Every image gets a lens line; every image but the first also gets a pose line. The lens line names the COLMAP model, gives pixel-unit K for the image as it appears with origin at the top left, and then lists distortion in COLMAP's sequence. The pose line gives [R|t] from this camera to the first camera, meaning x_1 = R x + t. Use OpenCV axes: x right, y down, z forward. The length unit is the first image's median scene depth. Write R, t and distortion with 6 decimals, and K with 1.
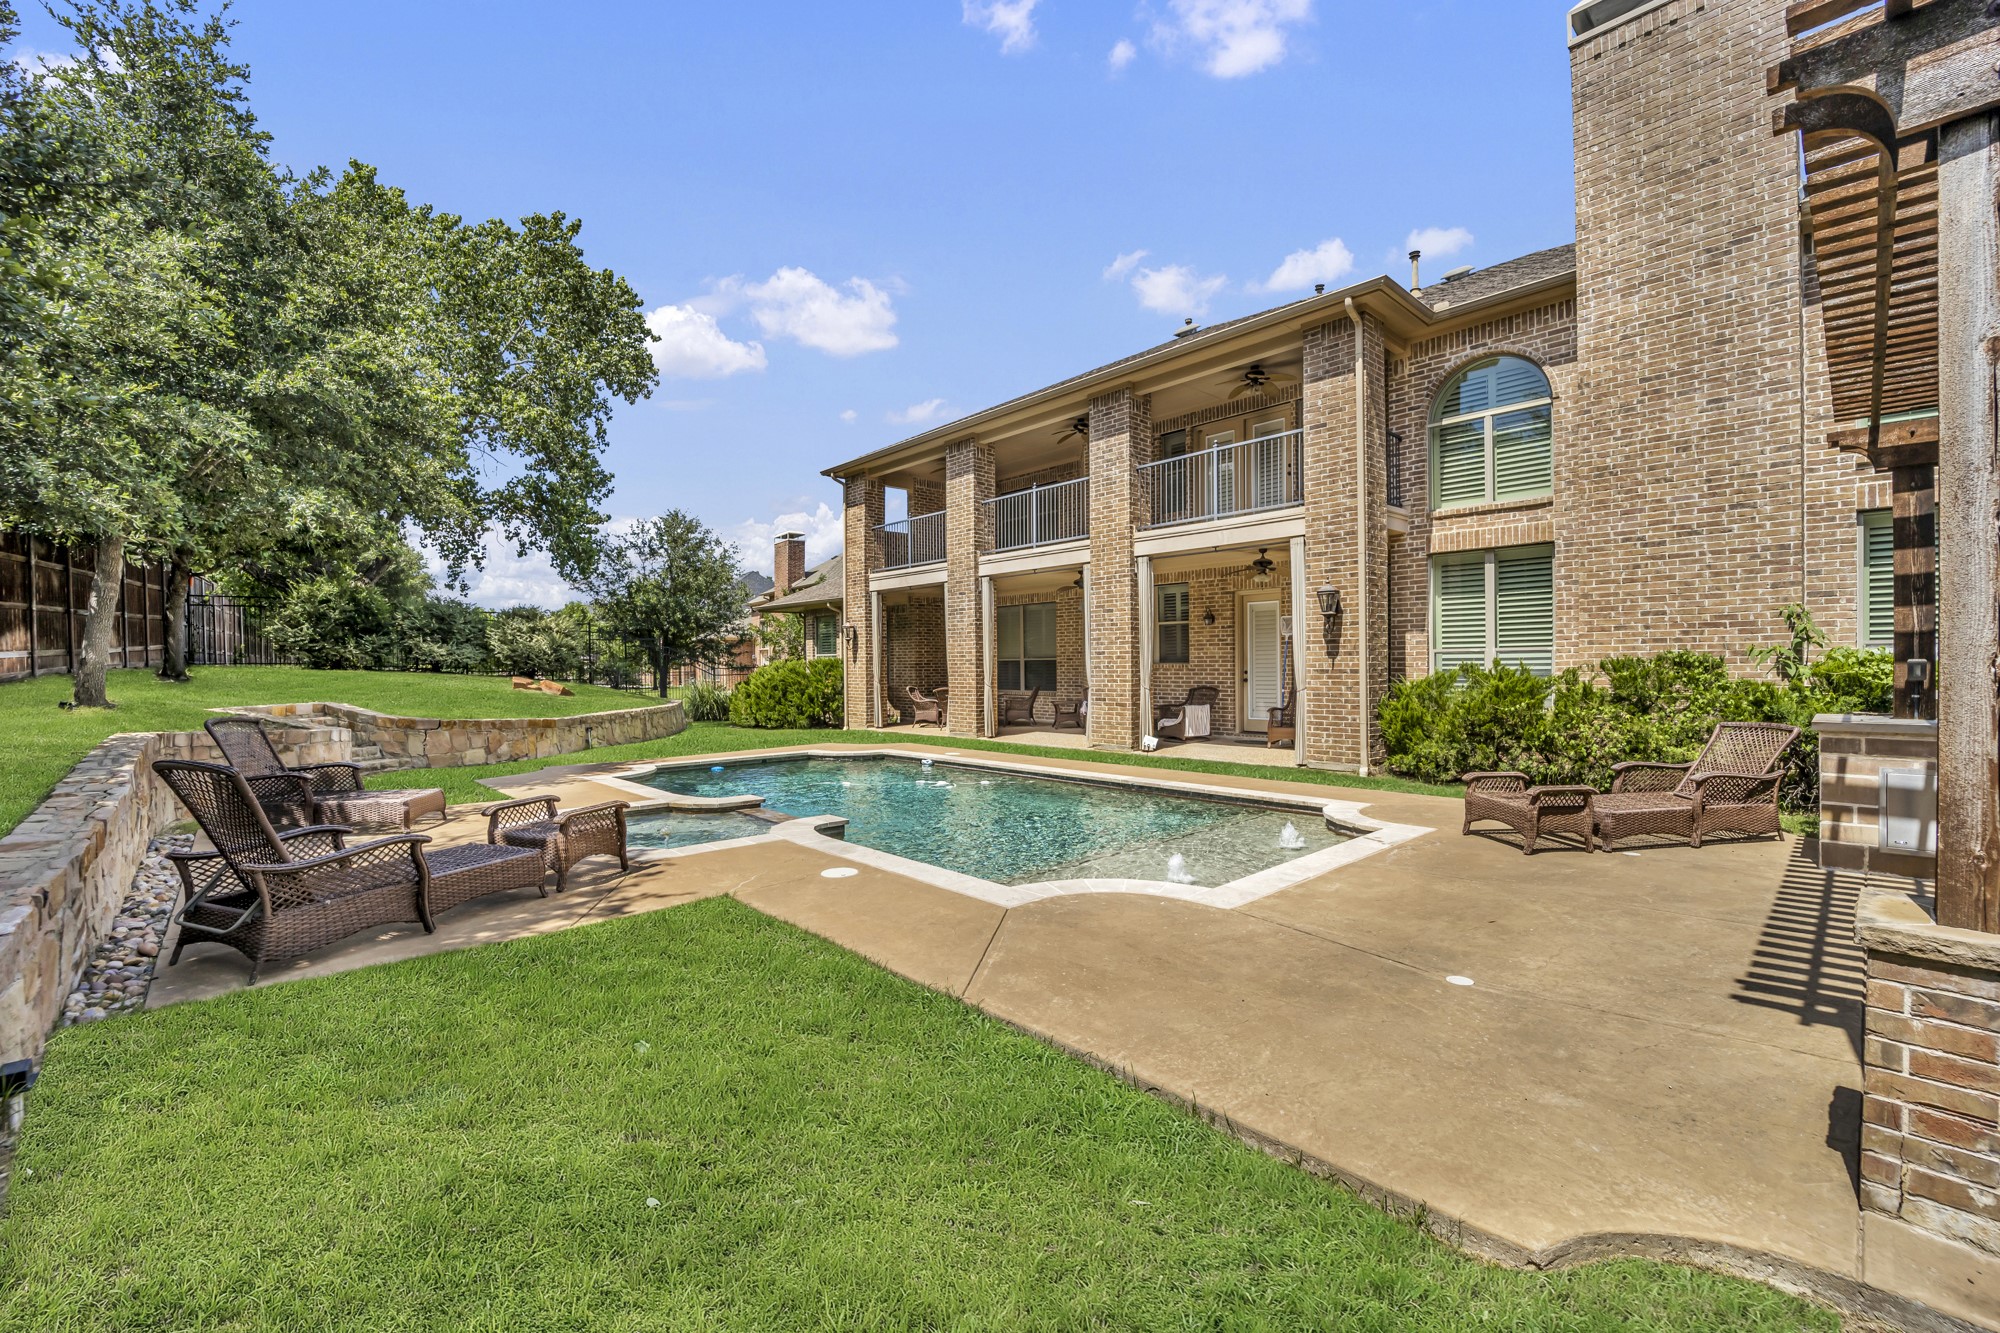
lens RADIAL K [[811.6, 0, 995.8], [0, 811.6, 667.2], [0, 0, 1]] dist [-0.009197, 0.000327]
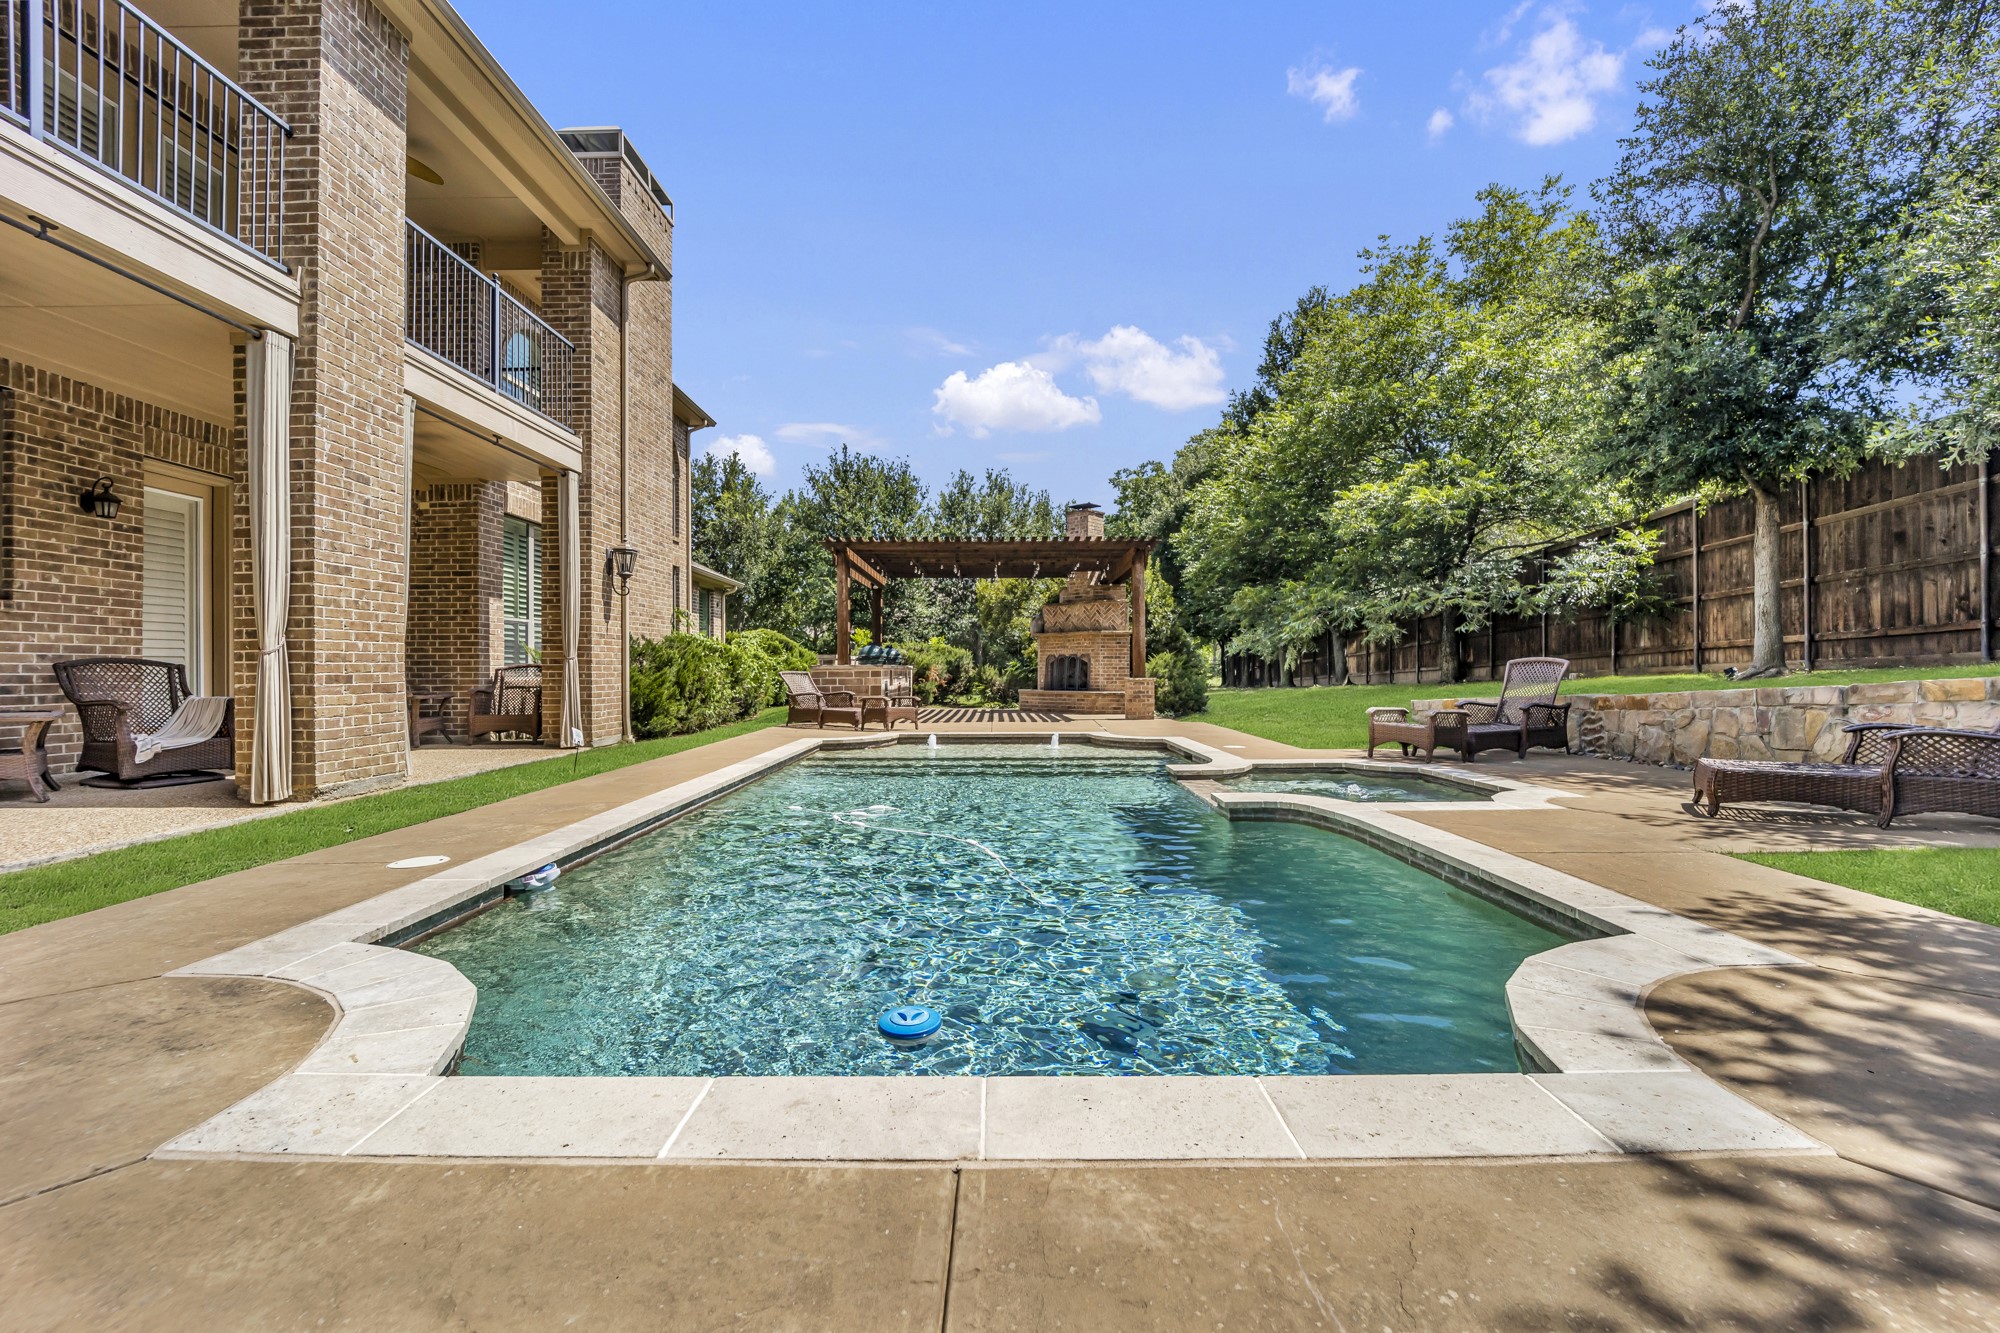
lens RADIAL K [[811.6, 0, 995.8], [0, 811.6, 667.2], [0, 0, 1]] dist [-0.009197, 0.000327]
pose [[-0.731528, 0.016939, 0.681601, -0.665738], [0.015485, 0.999846, -0.008229, 0.068153], [-0.681635, 0.004535, -0.731678, 1.756163]]
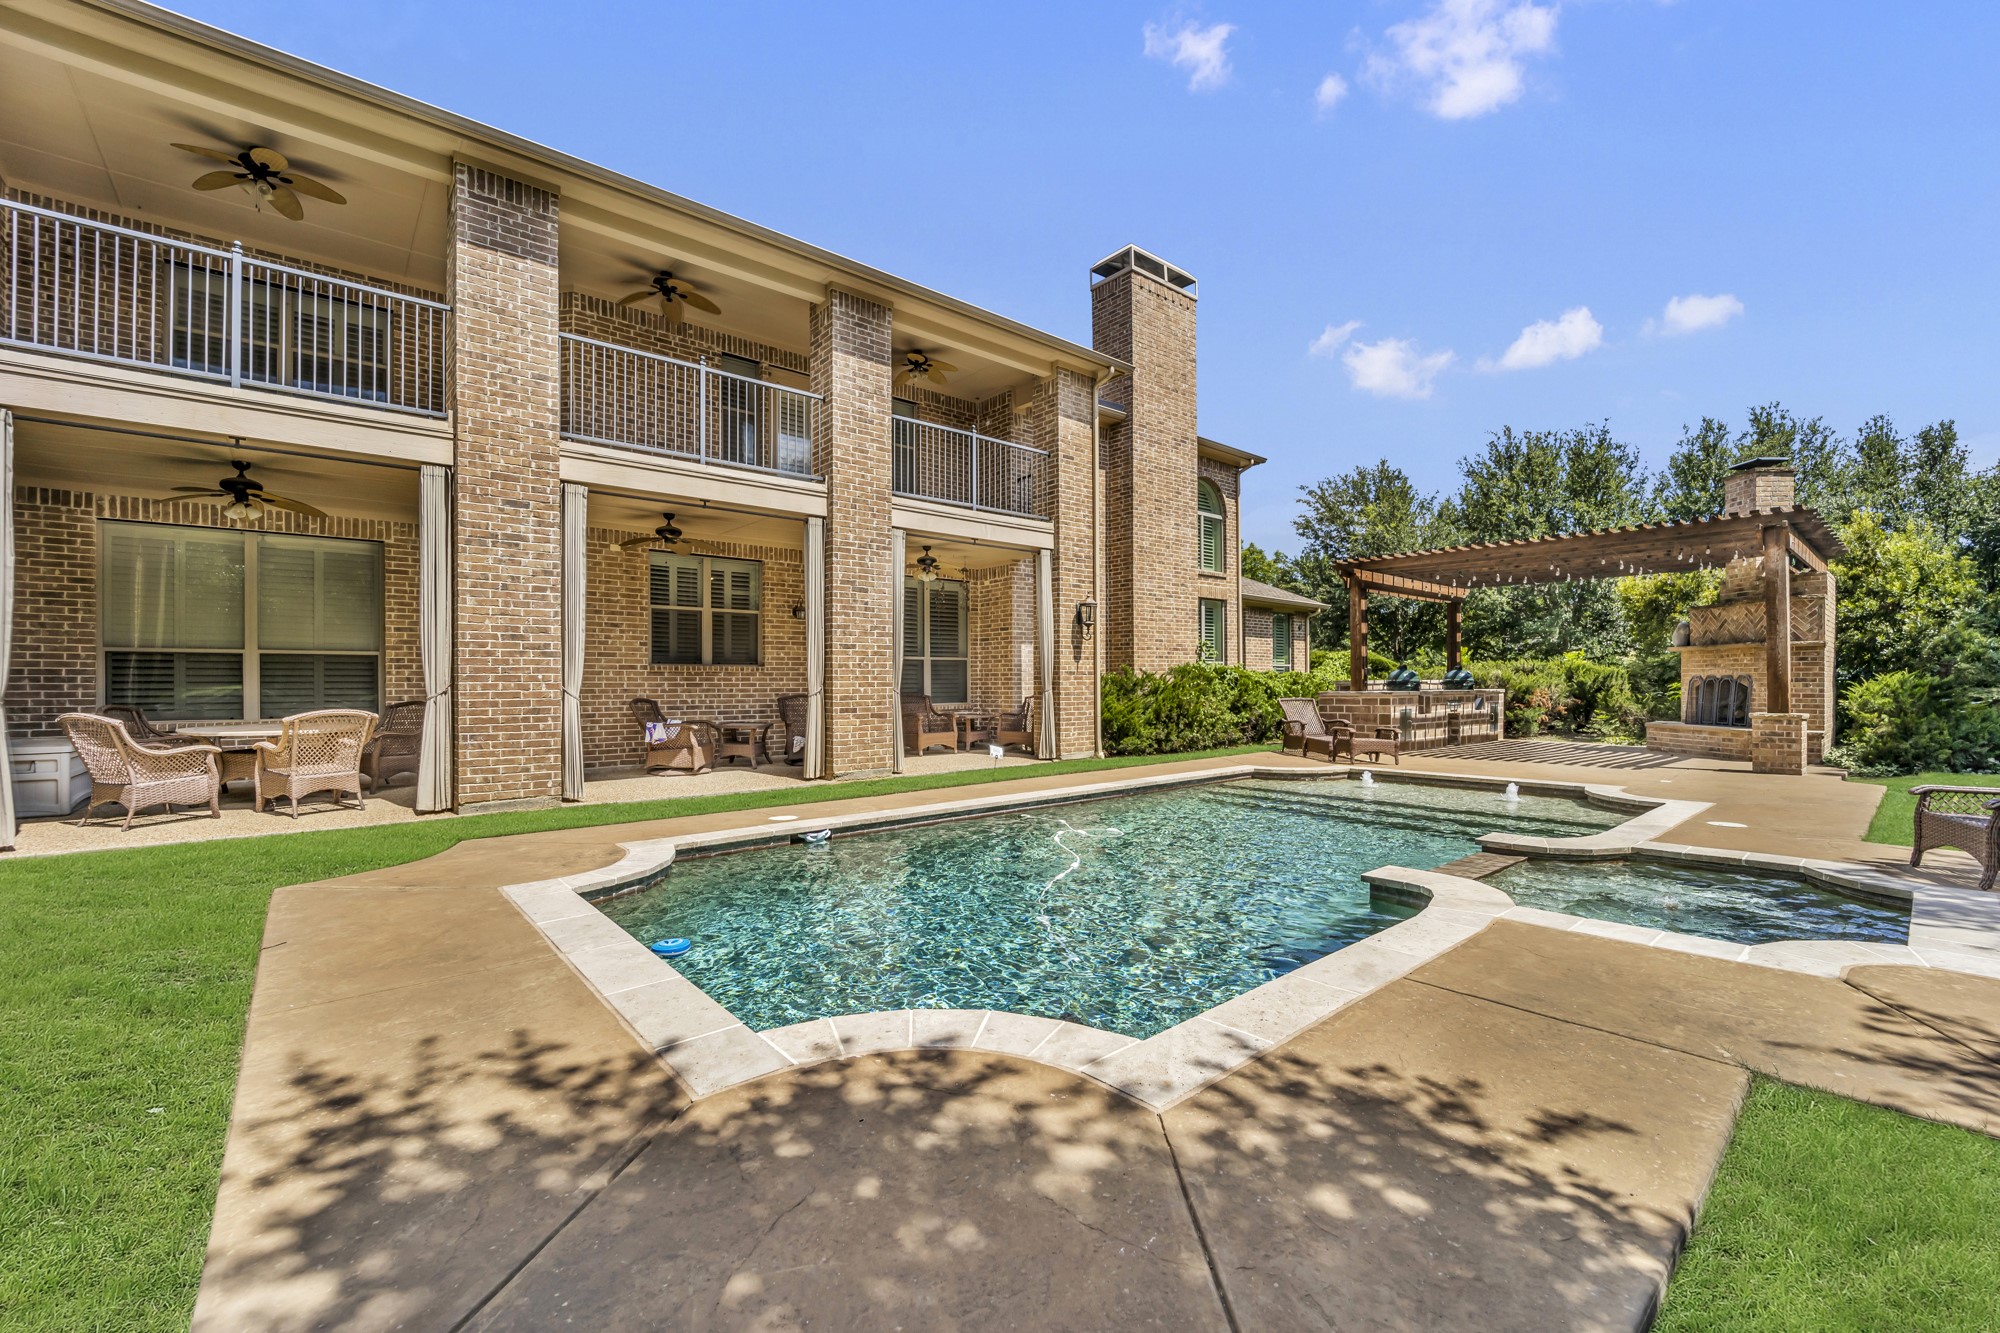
lens RADIAL K [[823.7, 0, 995.2], [0, 823.7, 677.3], [0, 0, 1]] dist [-0.009389, -0.000074]
pose [[0.048937, 0.018365, 0.998633, -0.972518], [0.008600, 0.999786, -0.018808, 0.040202], [-0.998765, 0.009509, 0.048768, 1.362016]]
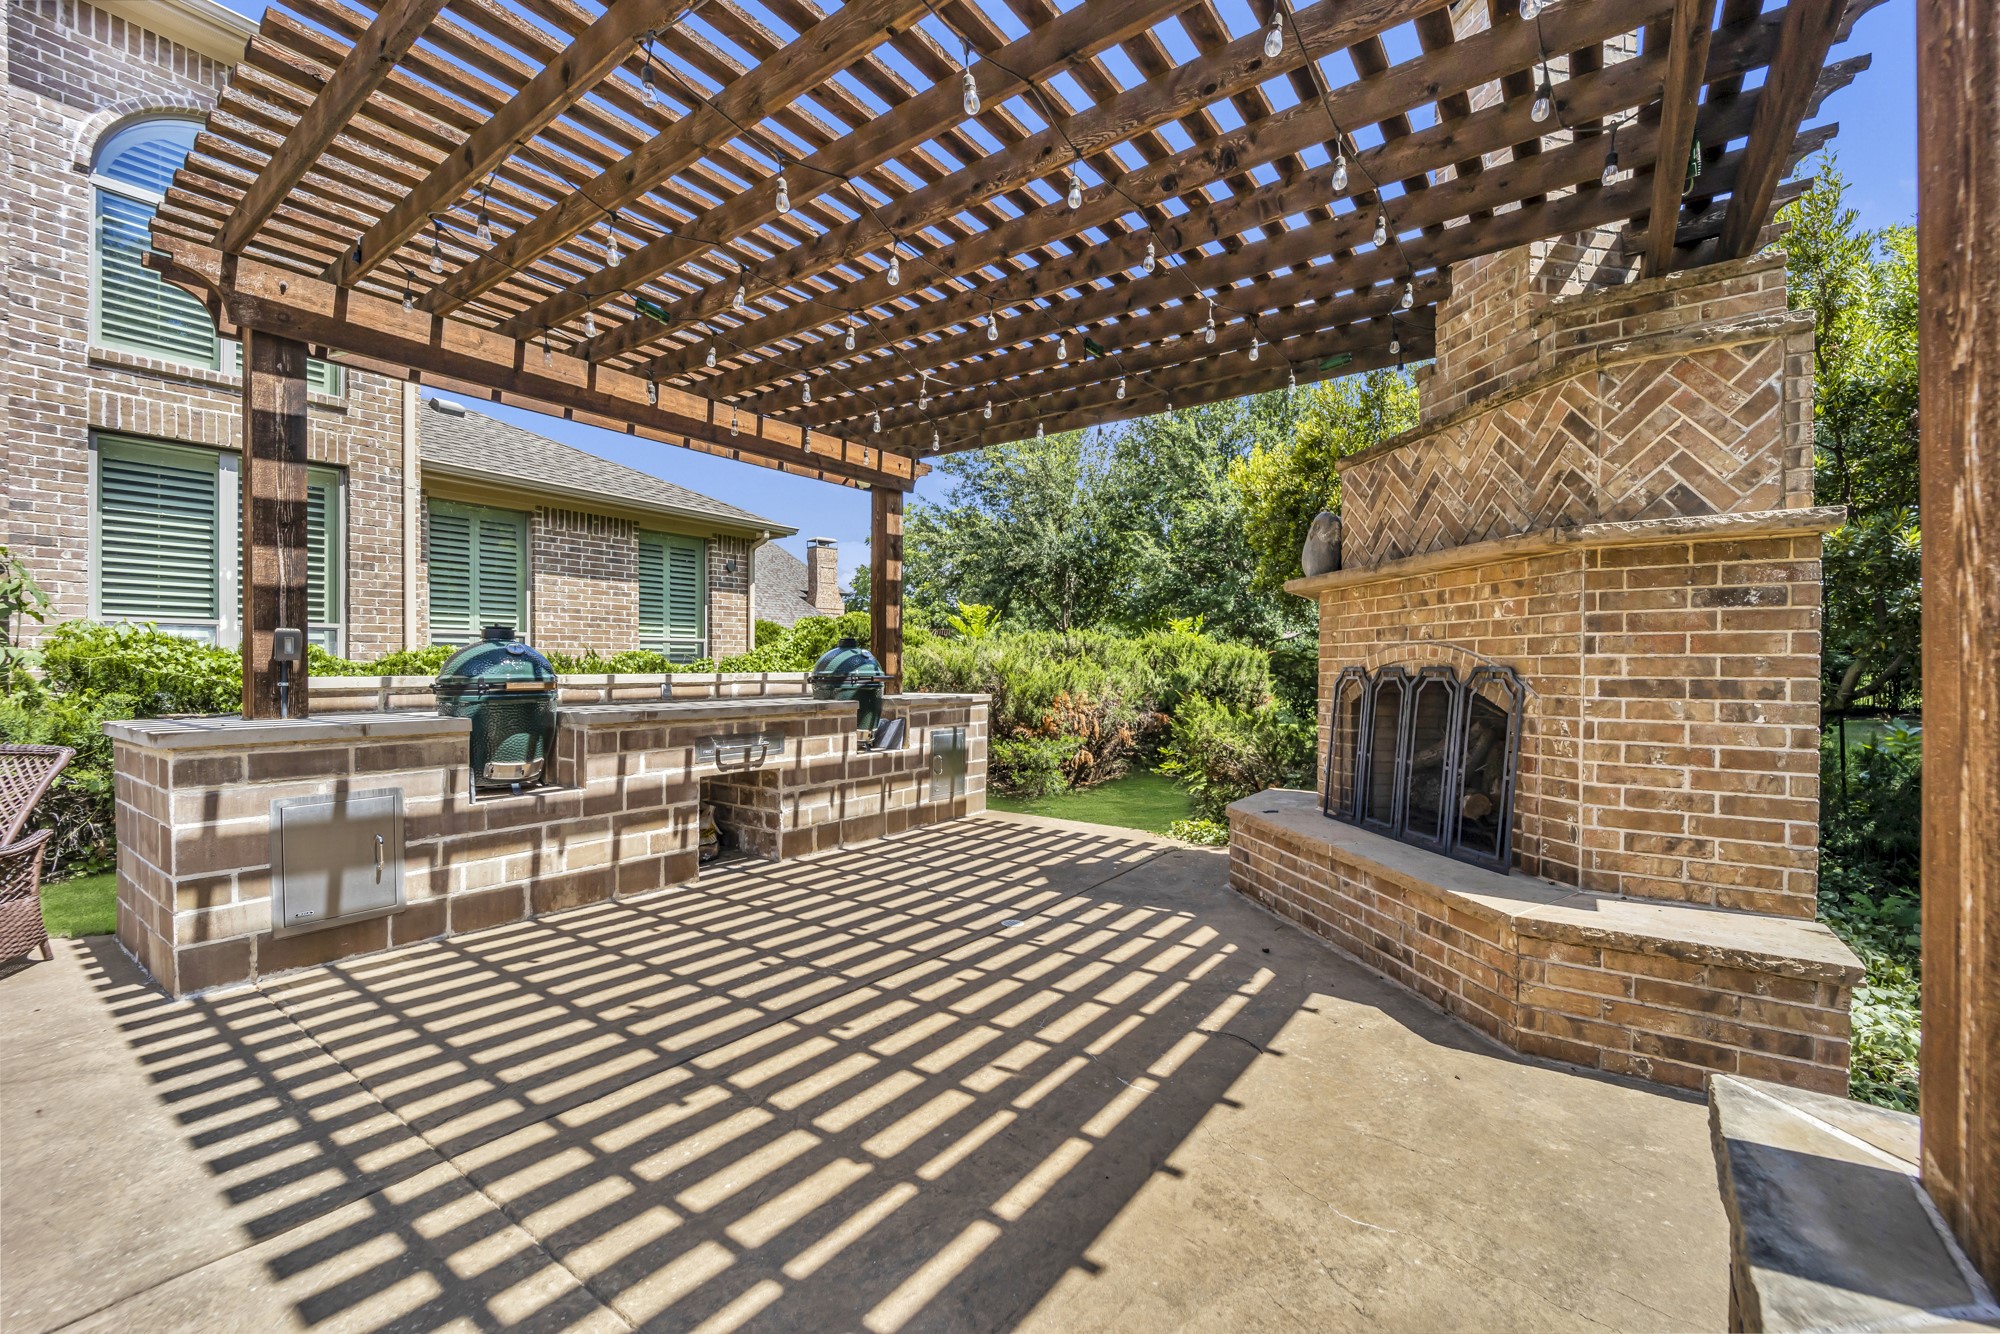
lens RADIAL K [[811.6, 0, 995.8], [0, 811.6, 667.7], [0, 0, 1]] dist [-0.009197, 0.000327]
pose [[-0.187498, 0.009477, 0.982219, 0.257158], [0.006574, 0.999943, -0.008393, 0.022189], [-0.982243, 0.004883, -0.187549, 0.369762]]
